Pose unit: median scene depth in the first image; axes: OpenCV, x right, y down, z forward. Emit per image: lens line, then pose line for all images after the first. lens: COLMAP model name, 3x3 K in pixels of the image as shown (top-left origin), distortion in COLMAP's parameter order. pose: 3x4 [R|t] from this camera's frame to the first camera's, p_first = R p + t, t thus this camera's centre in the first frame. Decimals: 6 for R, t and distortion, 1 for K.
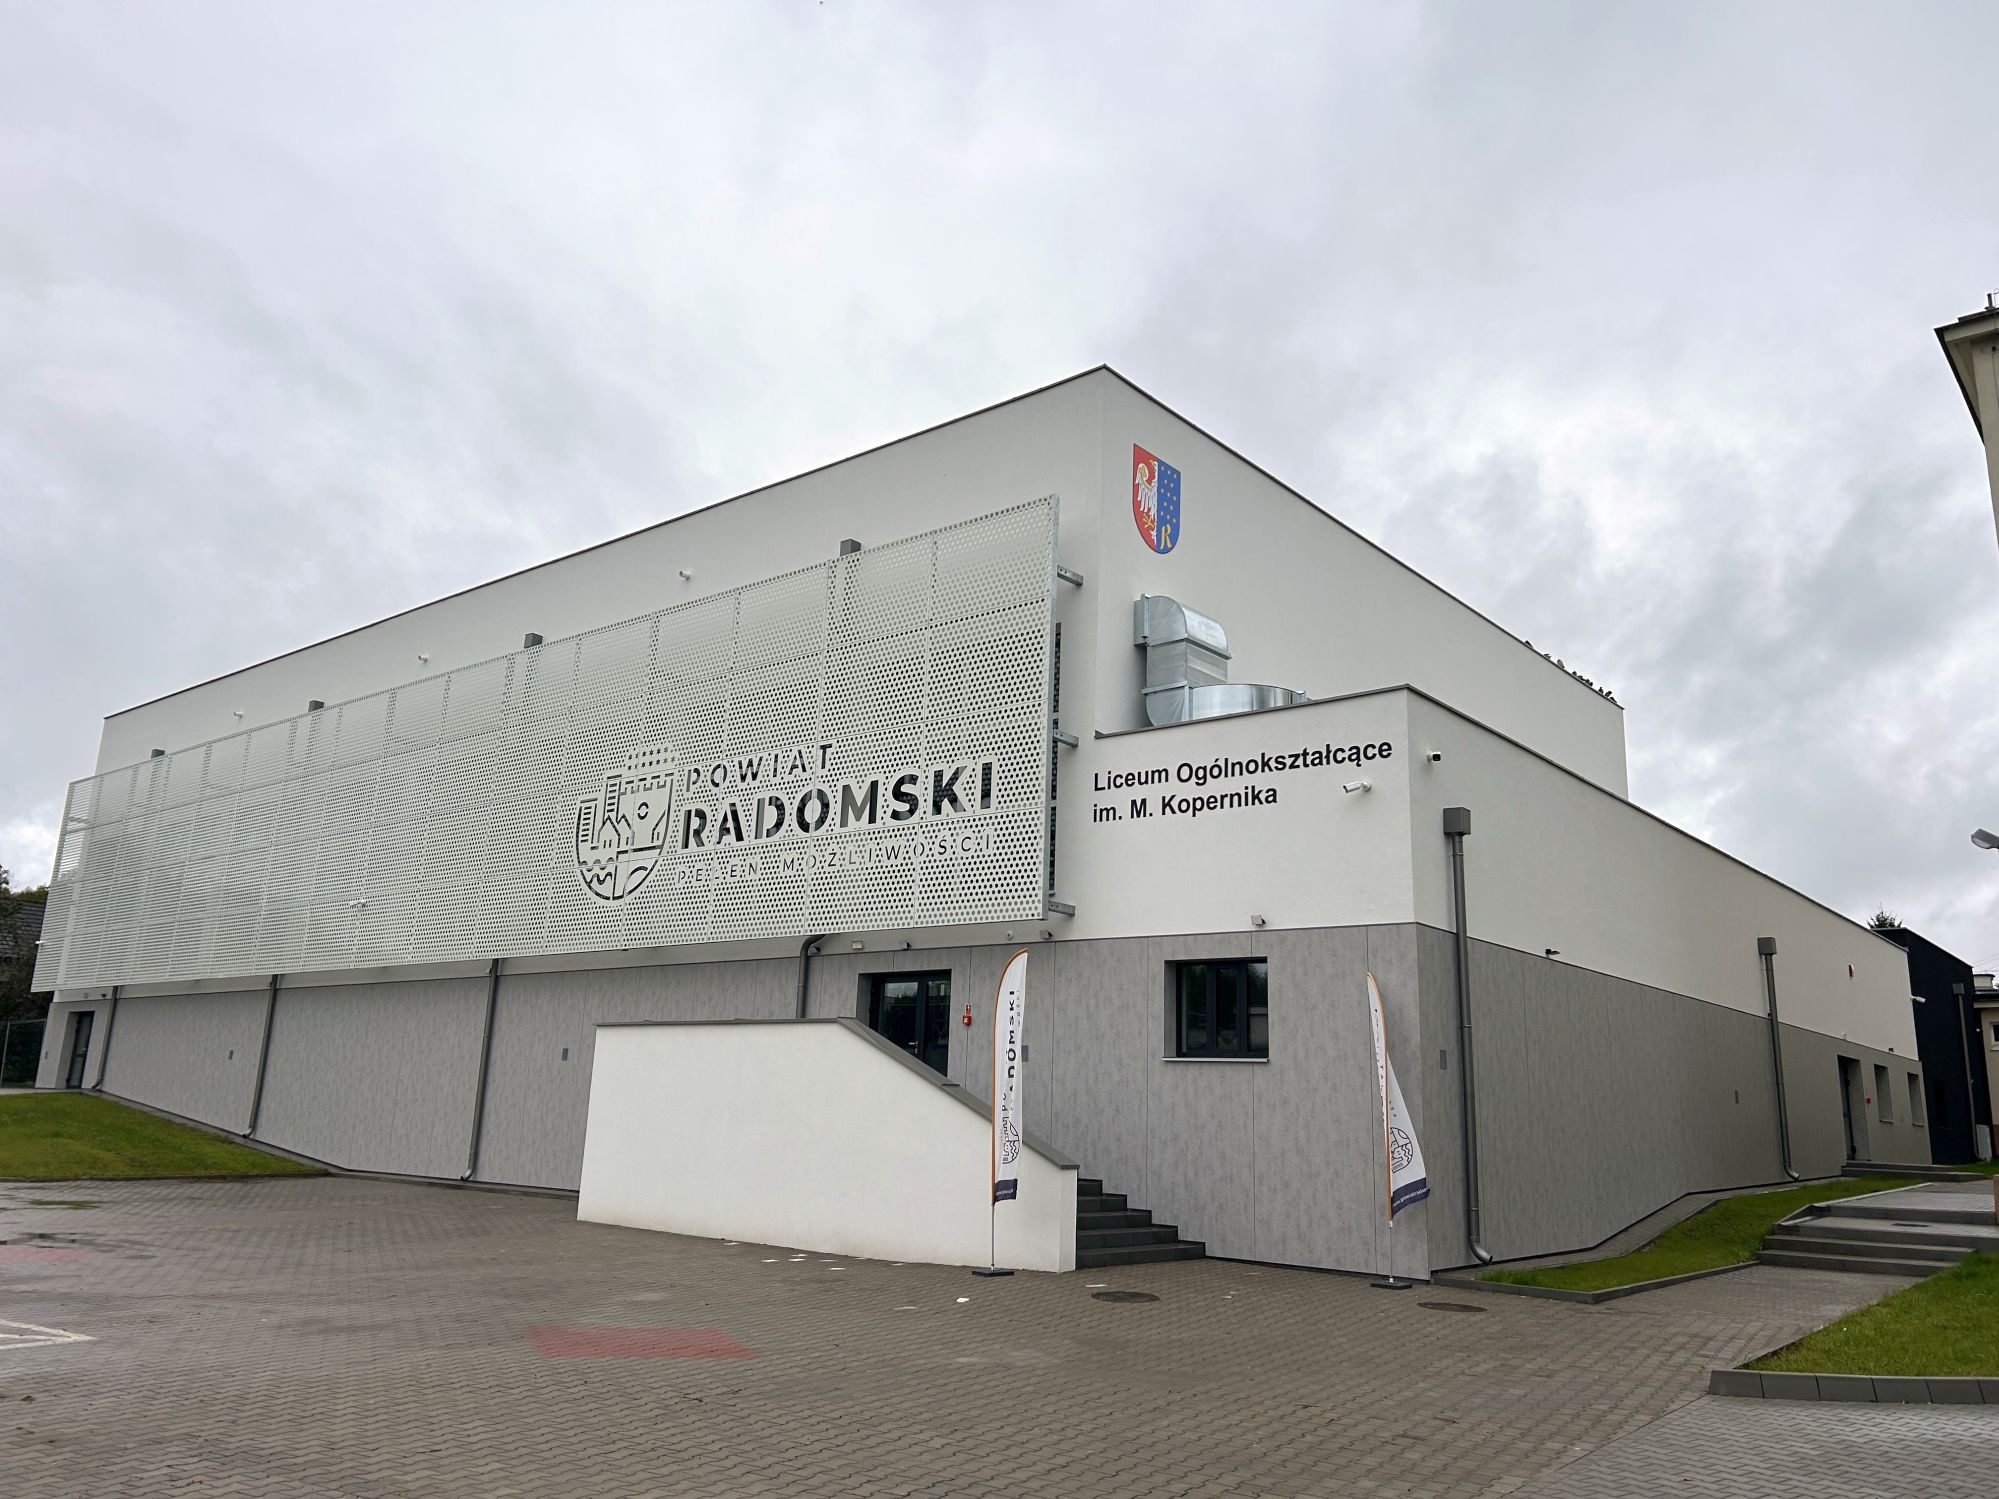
lens RADIAL K [[1506.9, 0, 999.5], [0, 1506.9, 749.5], [0, 0, 1]] dist [0.121470, -0.319066]
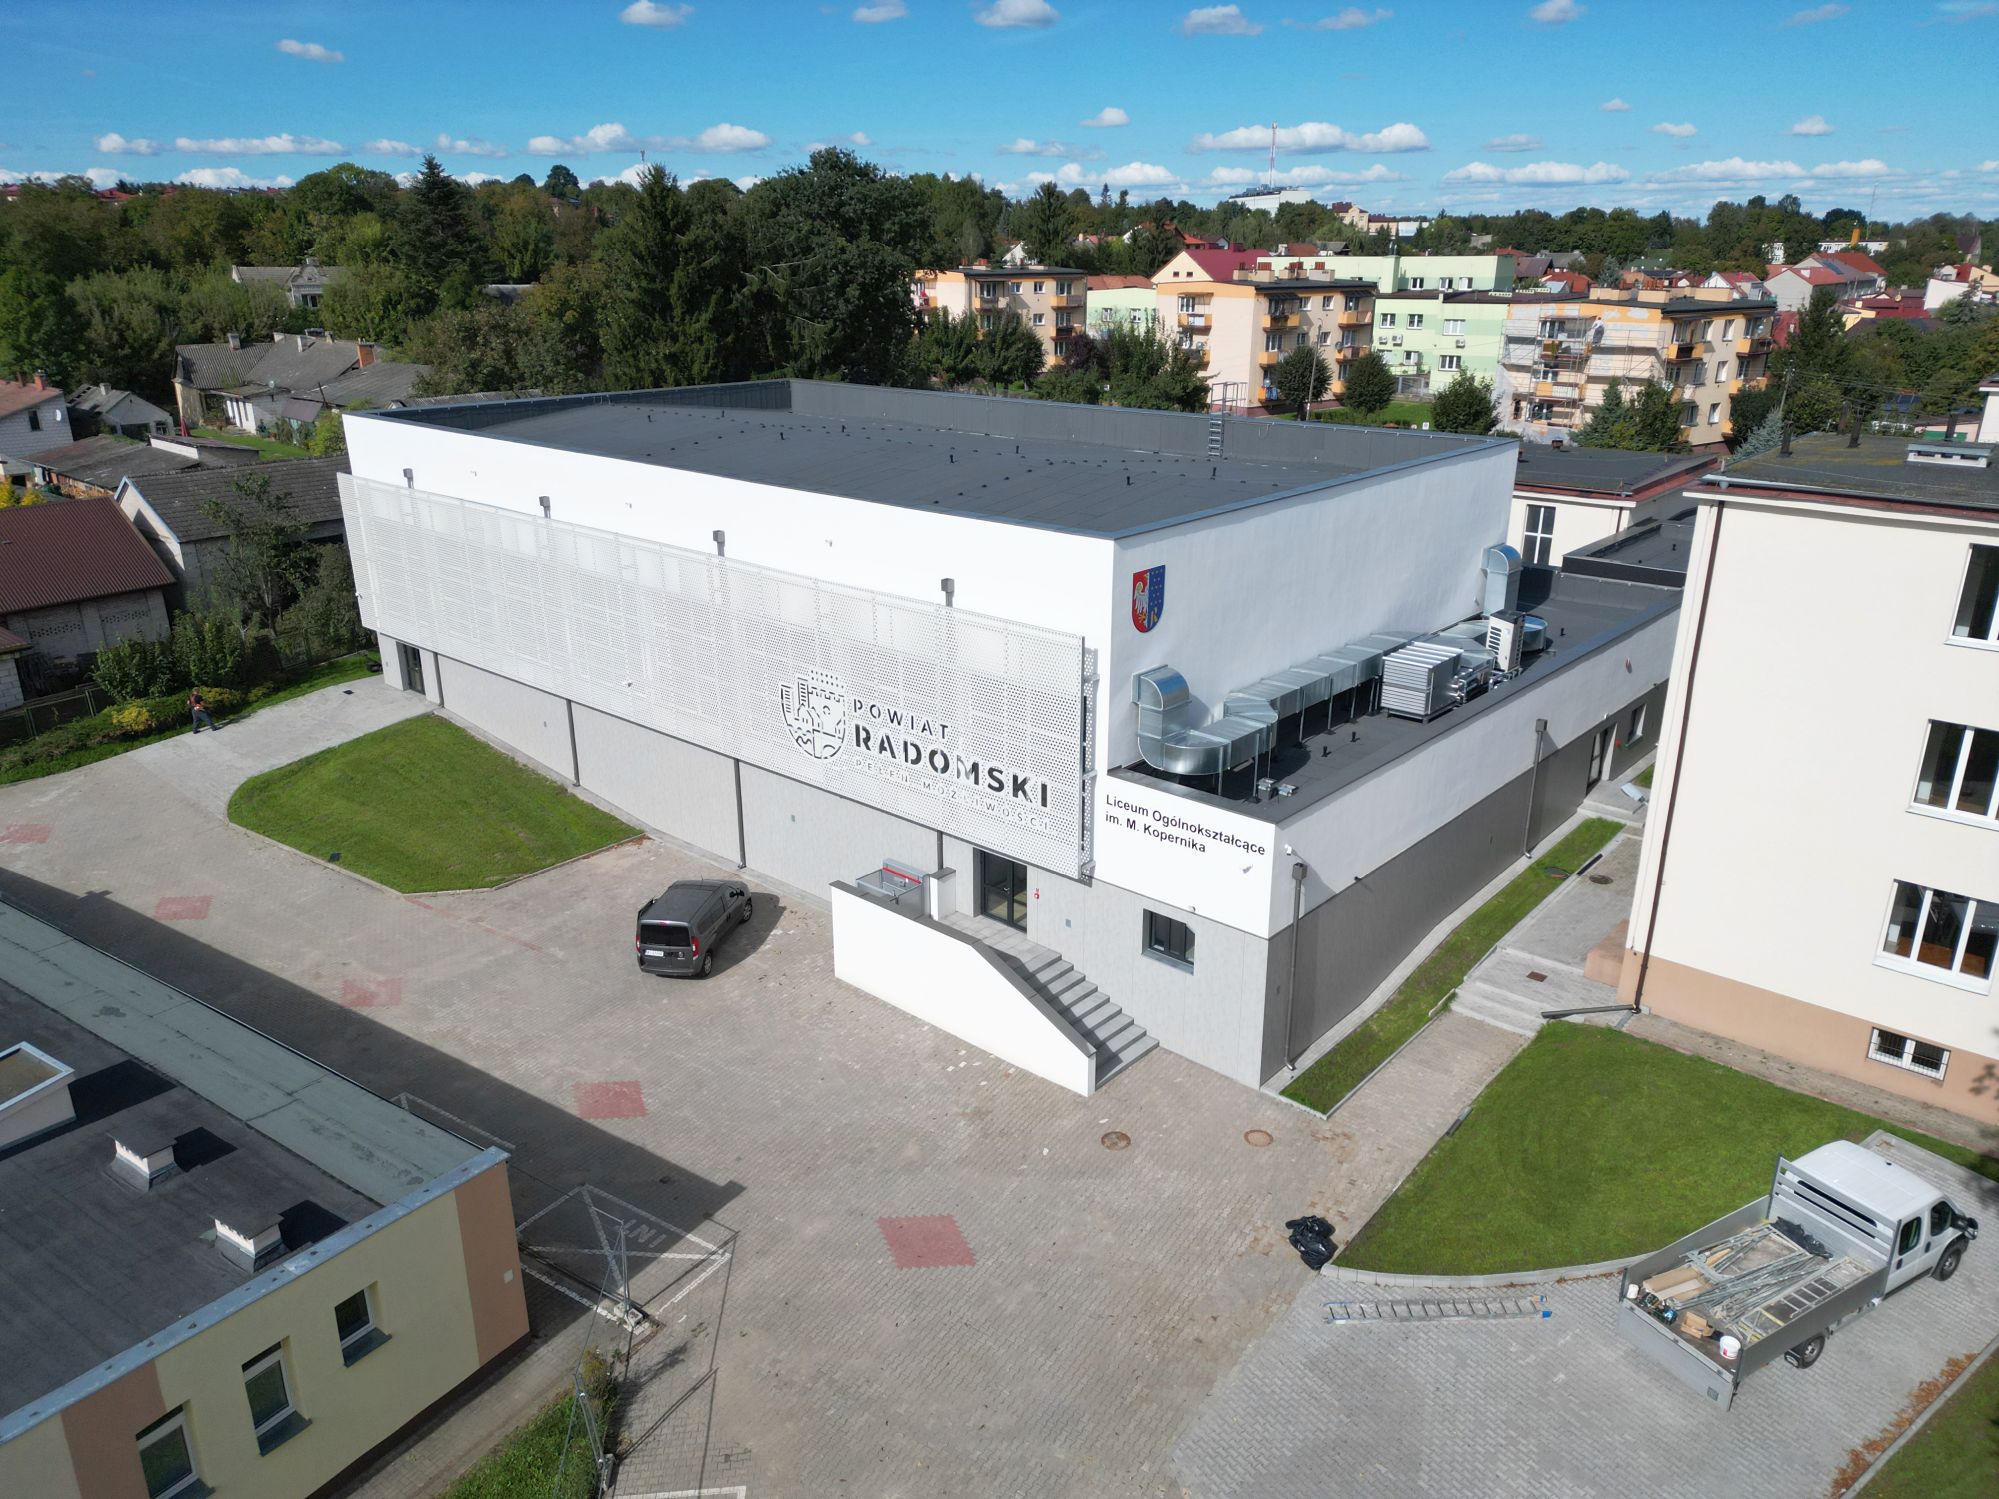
lens RADIAL K [[1416.5, 0, 999.5], [0, 1416.5, 749.5], [0, 0, 1]] dist [0.032089, -0.000036]
pose [[0.998911, -0.024265, -0.039840, 0.005784], [0.042158, 0.835169, 0.548375, -0.844894], [0.019967, -0.549458, 0.835283, -0.303469]]
